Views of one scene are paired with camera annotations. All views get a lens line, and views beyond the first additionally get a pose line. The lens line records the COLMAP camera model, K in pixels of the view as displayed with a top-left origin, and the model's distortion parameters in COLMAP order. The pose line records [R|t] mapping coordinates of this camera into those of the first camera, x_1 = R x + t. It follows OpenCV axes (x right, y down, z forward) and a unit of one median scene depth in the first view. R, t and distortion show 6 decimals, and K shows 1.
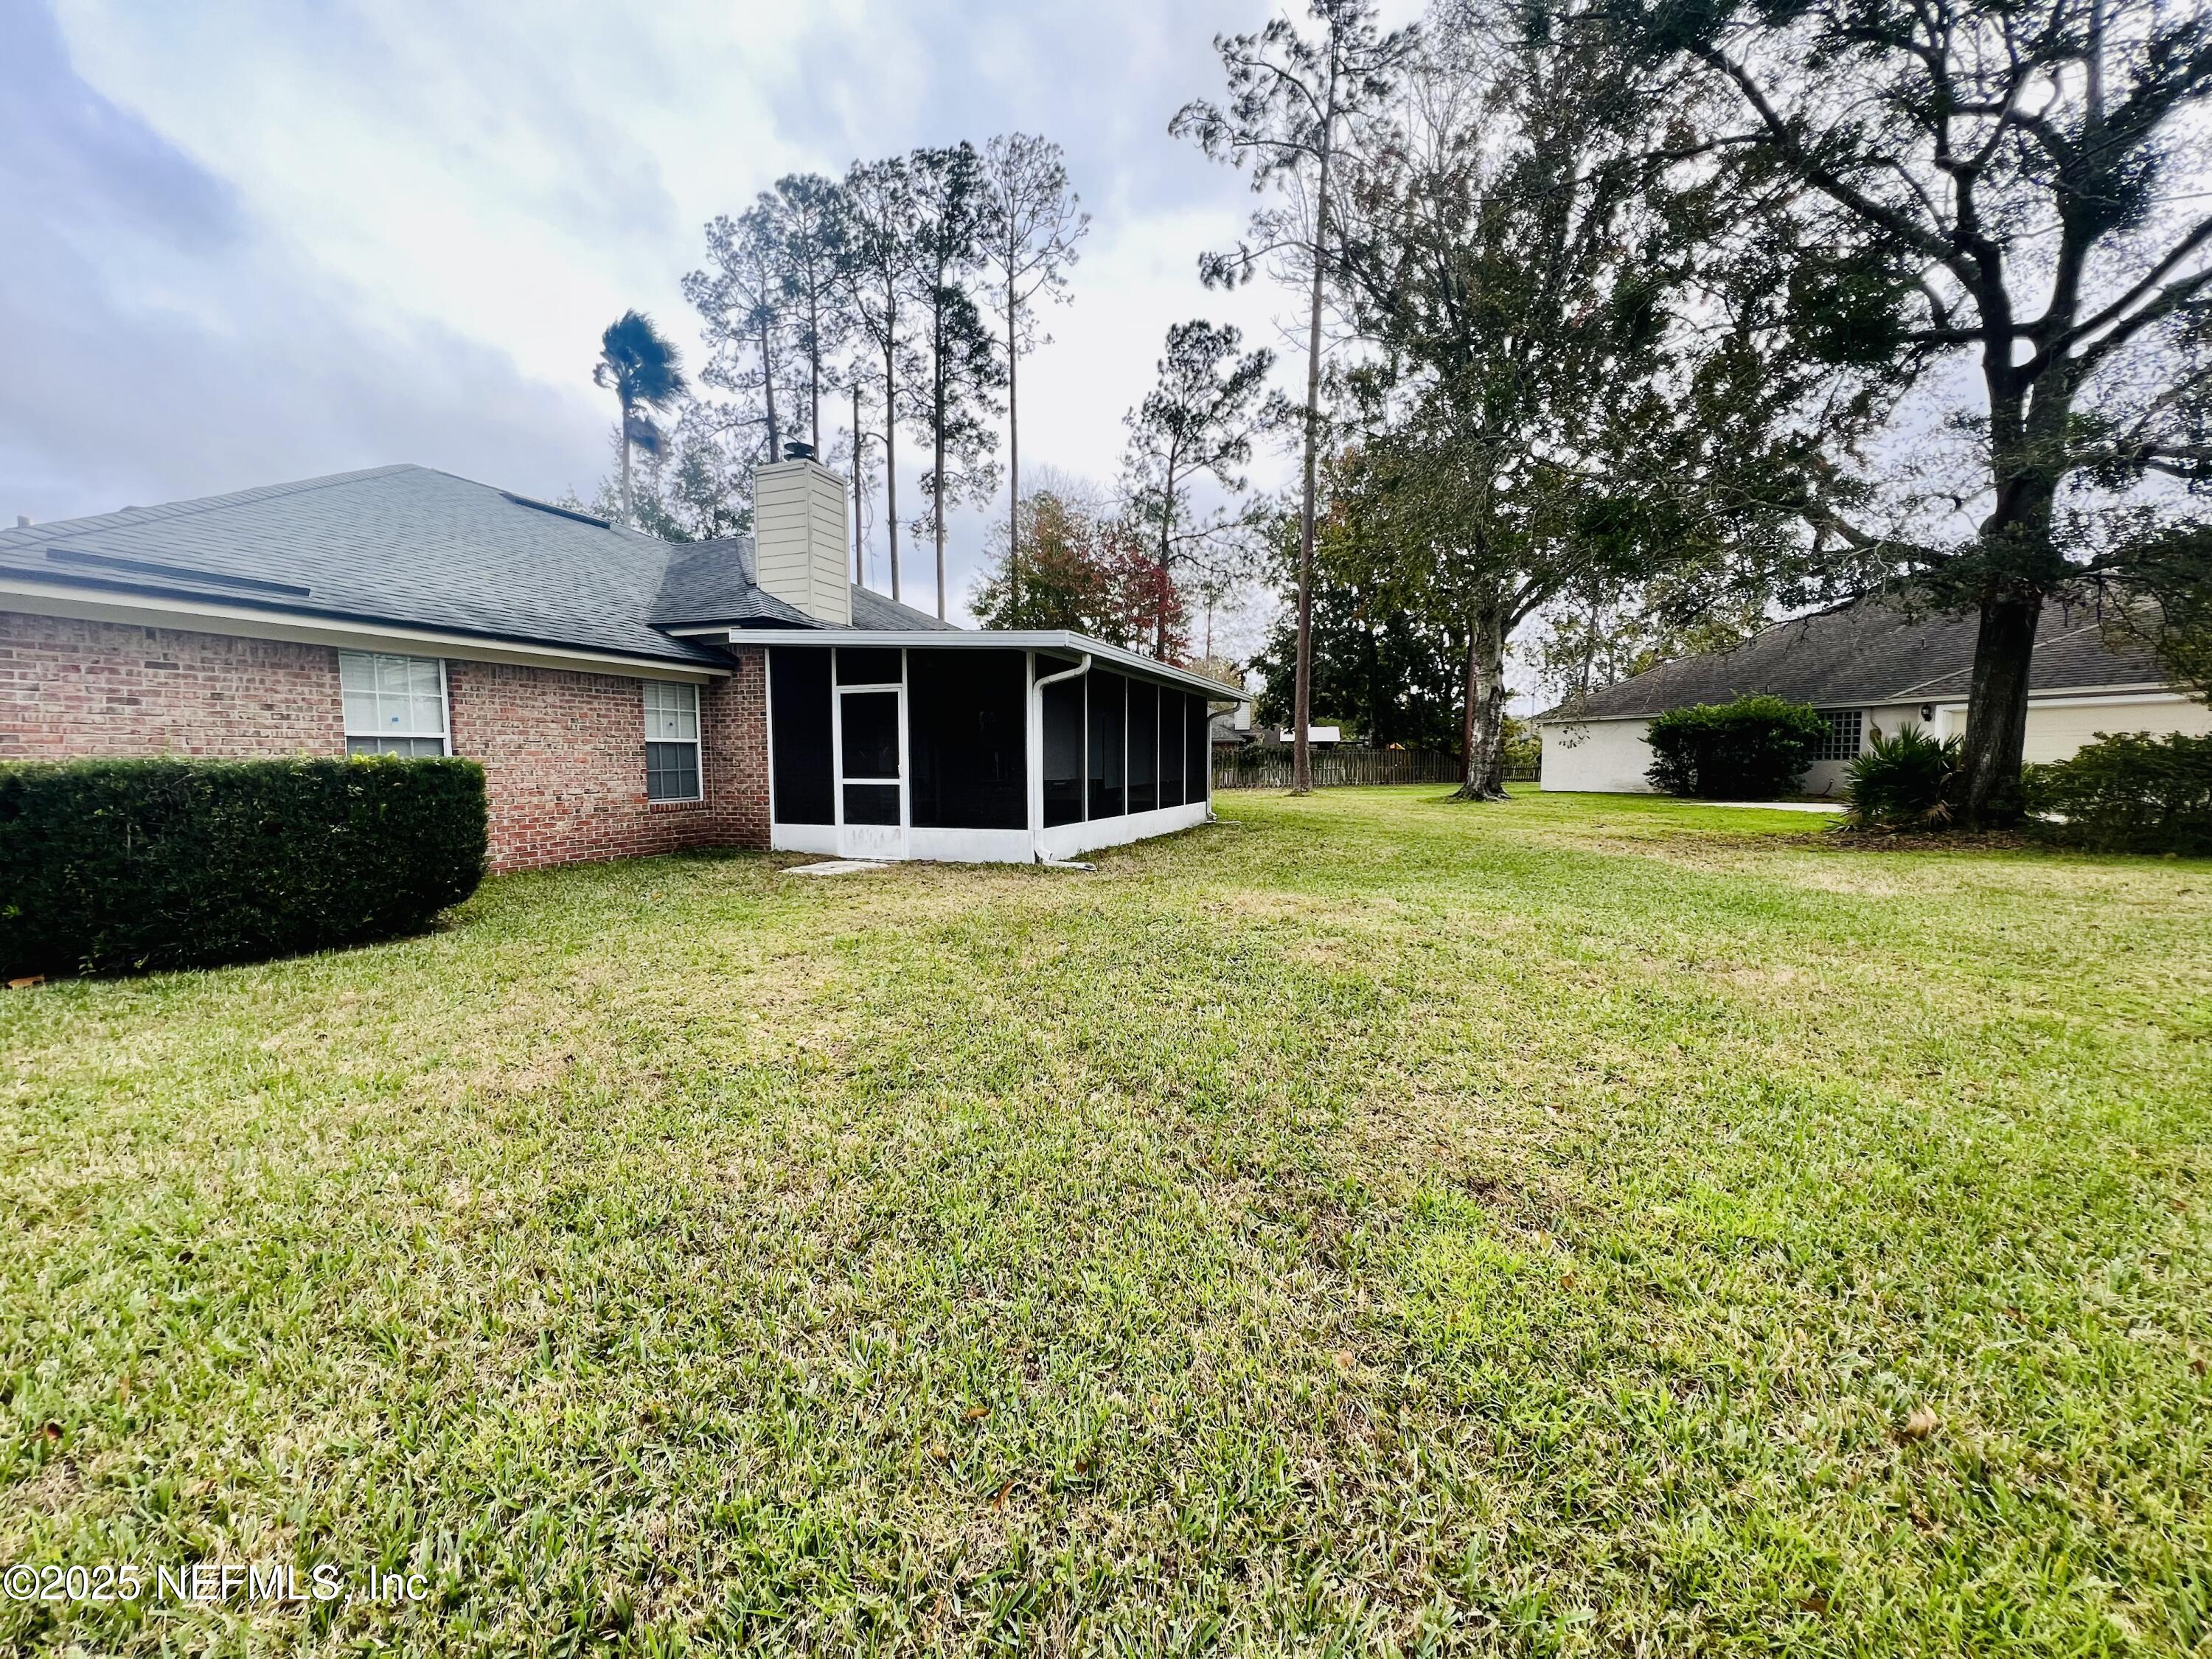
lens RADIAL K [[883.6, 0, 1102.0], [0, 883.6, 832.3], [0, 0, 1]] dist [0.001197, -0.000177]
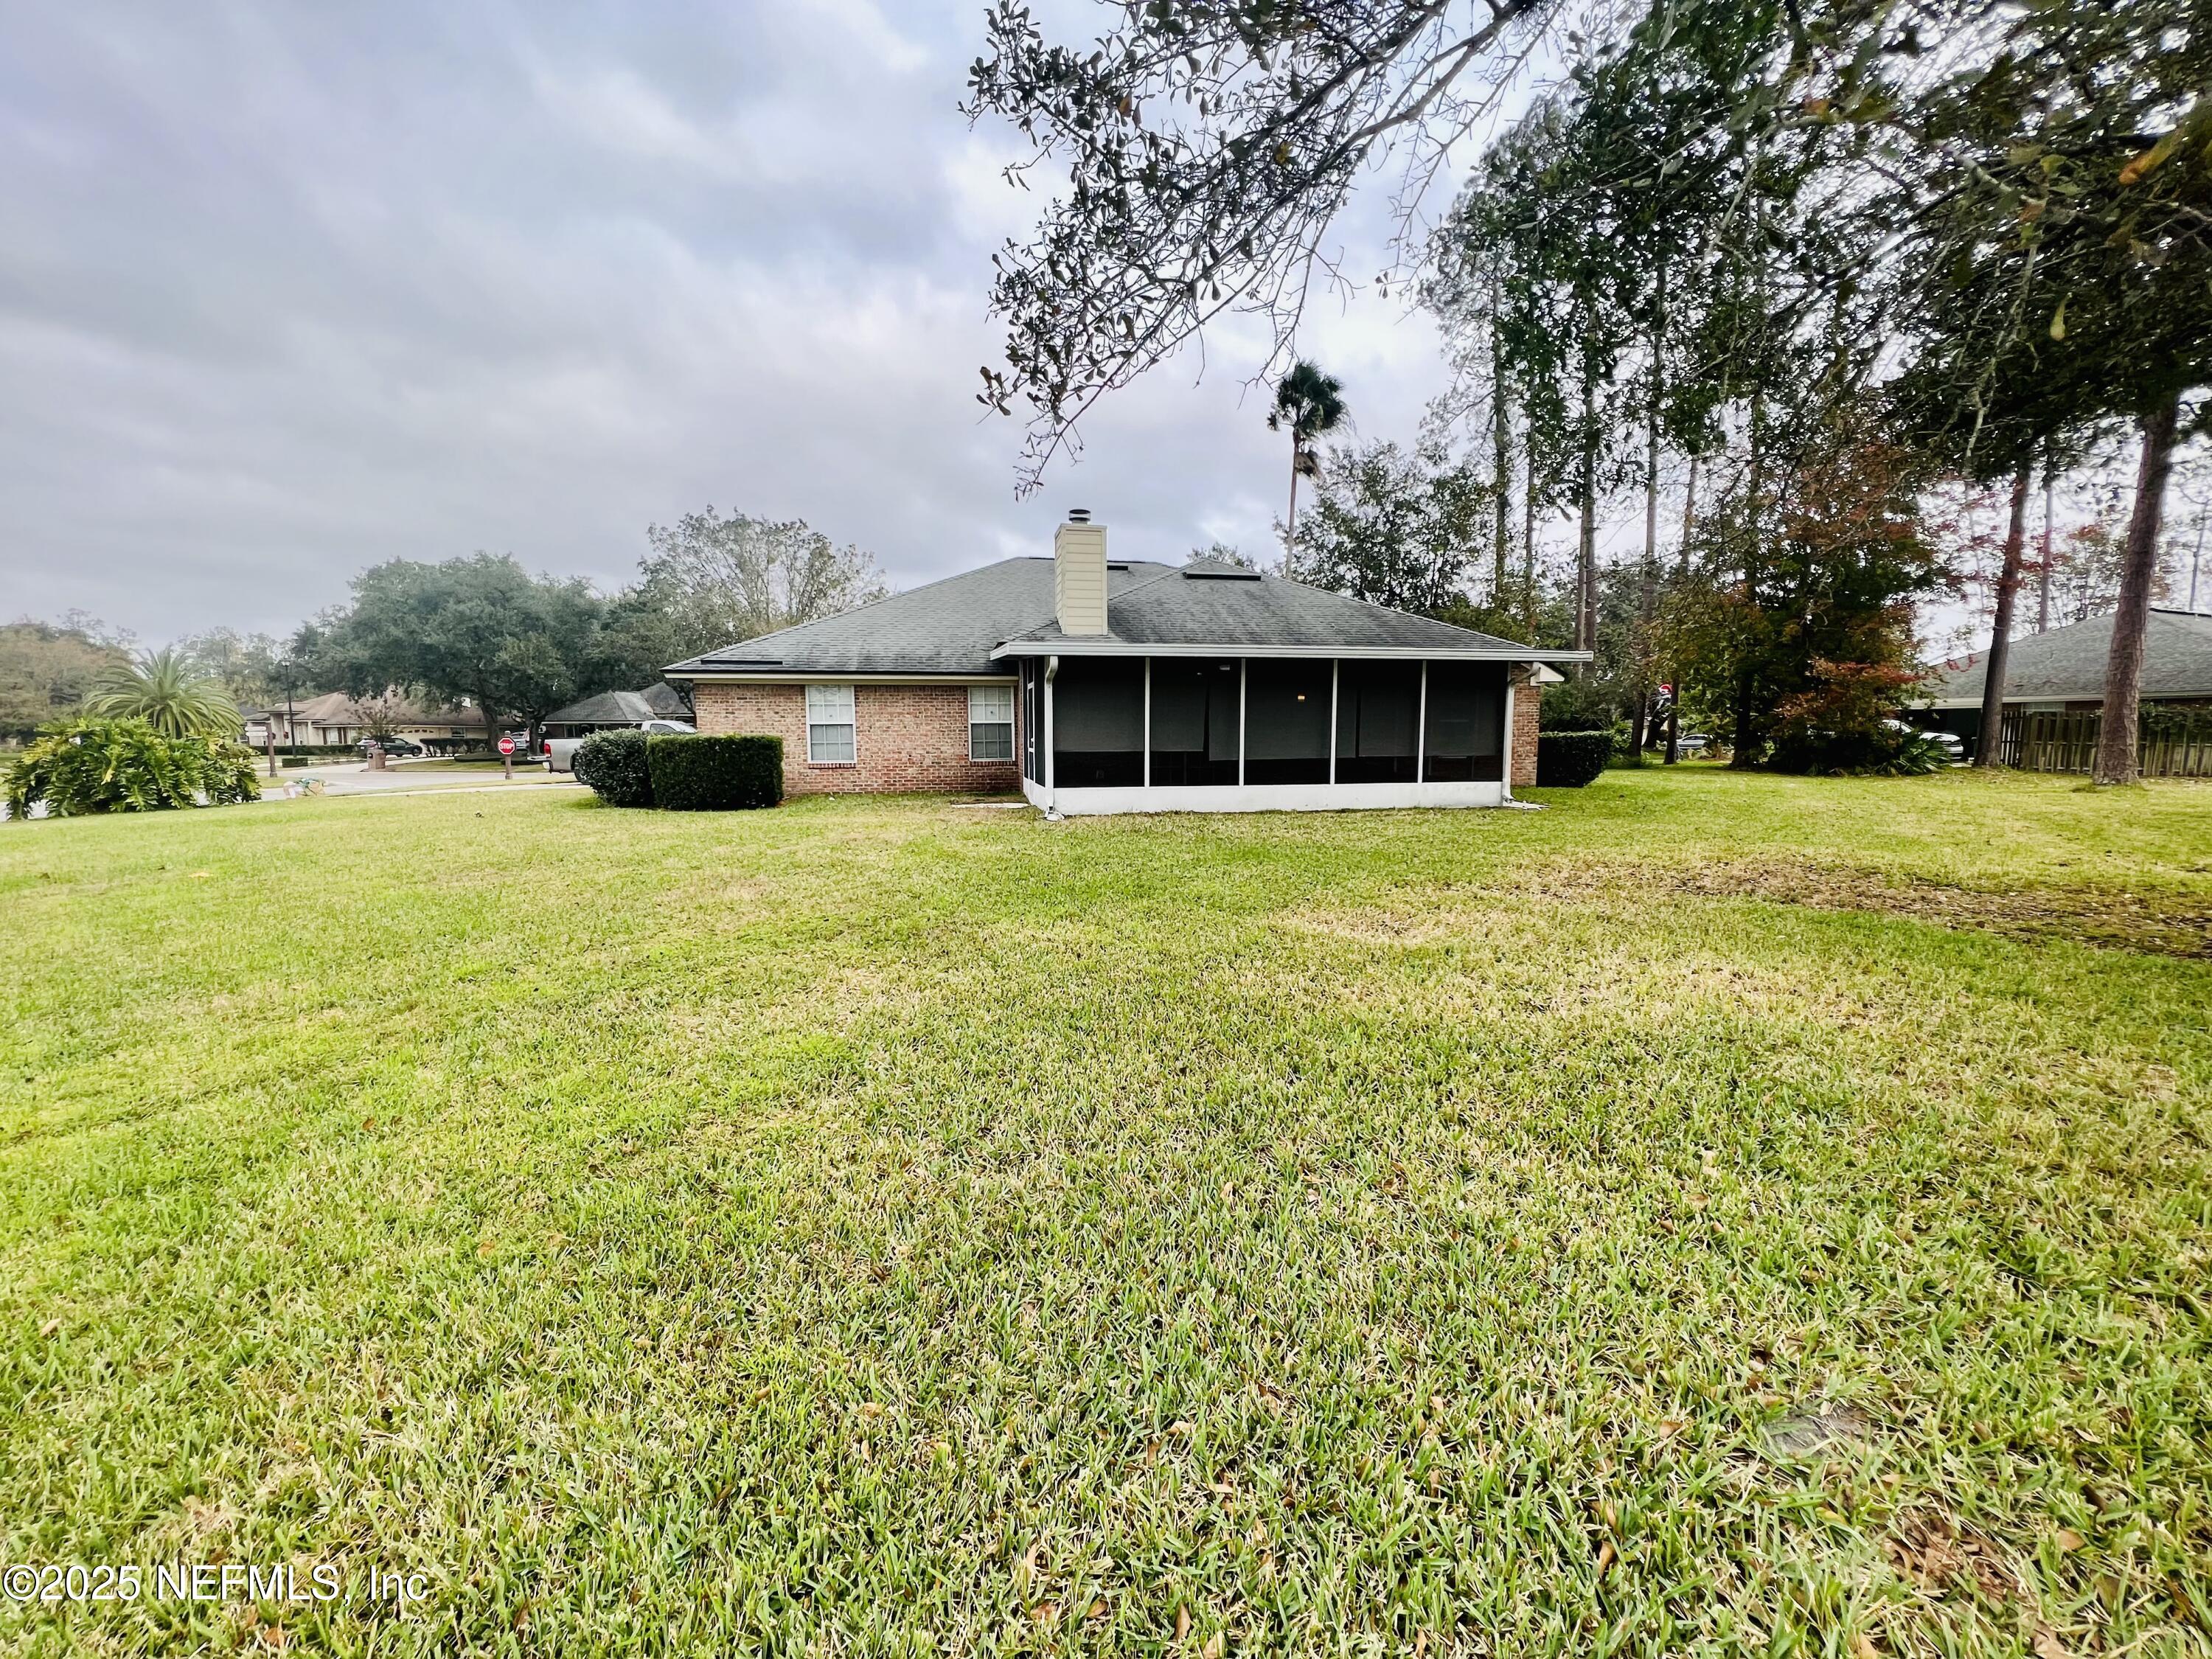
lens RADIAL K [[883.6, 0, 1102.0], [0, 883.6, 832.3], [0, 0, 1]] dist [0.001197, -0.000177]
pose [[0.550441, 0.092659, -0.829716, 1.131695], [-0.063410, 0.995591, 0.069116, -0.031878], [0.832463, 0.014568, 0.553890, 0.315151]]
